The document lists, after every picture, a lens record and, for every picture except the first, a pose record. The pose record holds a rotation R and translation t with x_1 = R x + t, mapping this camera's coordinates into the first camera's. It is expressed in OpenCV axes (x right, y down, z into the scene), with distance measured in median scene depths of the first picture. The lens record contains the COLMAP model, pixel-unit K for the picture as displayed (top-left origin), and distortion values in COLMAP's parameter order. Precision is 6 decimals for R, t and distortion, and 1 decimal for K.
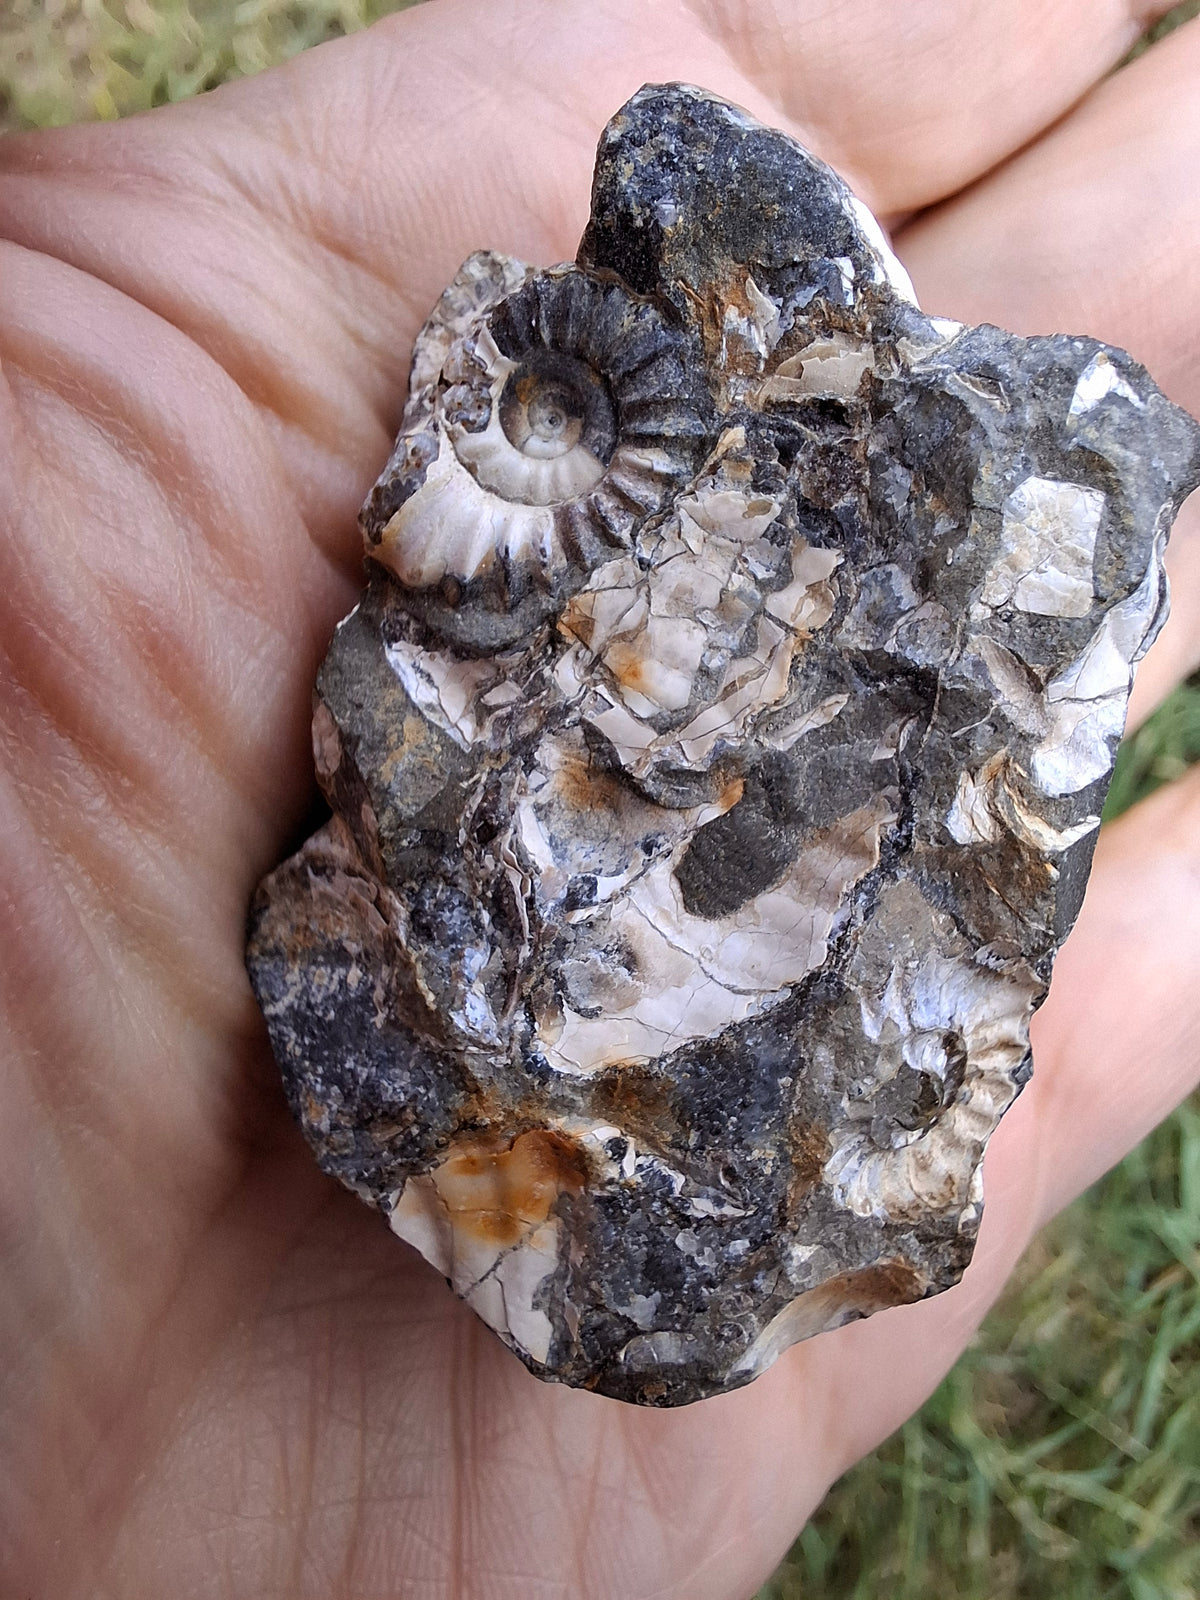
lens RADIAL K [[1262.2, 0, 611.0], [0, 1262.2, 810.3], [0, 0, 1]] dist [-0.058694, 0.001053]
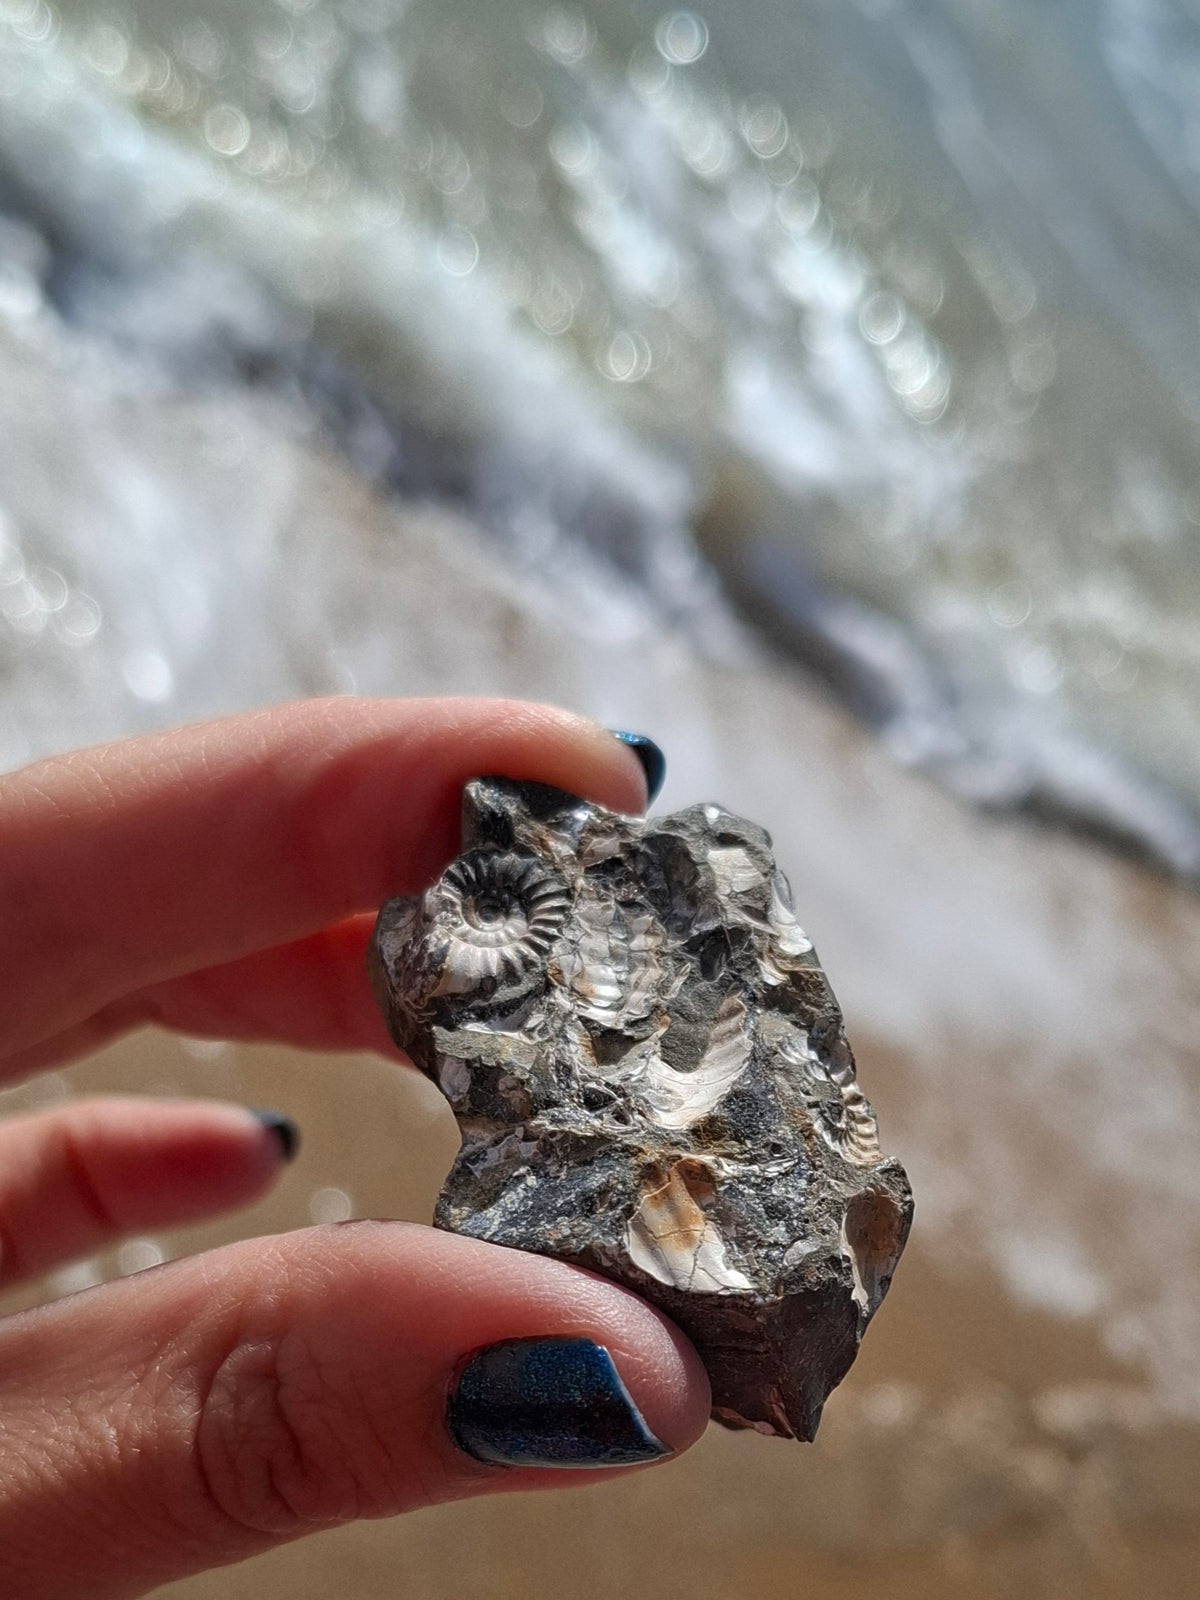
lens RADIAL K [[2981.0, 0, 808.6], [0, 2981.0, 800.5], [0, 0, 1]] dist [-0.198188, 0.043685]
pose [[0.785352, -0.169624, 0.595357, -2.396661], [0.564116, 0.592161, -0.575428, 2.543542], [-0.254940, 0.787764, 0.560743, -1.878296]]
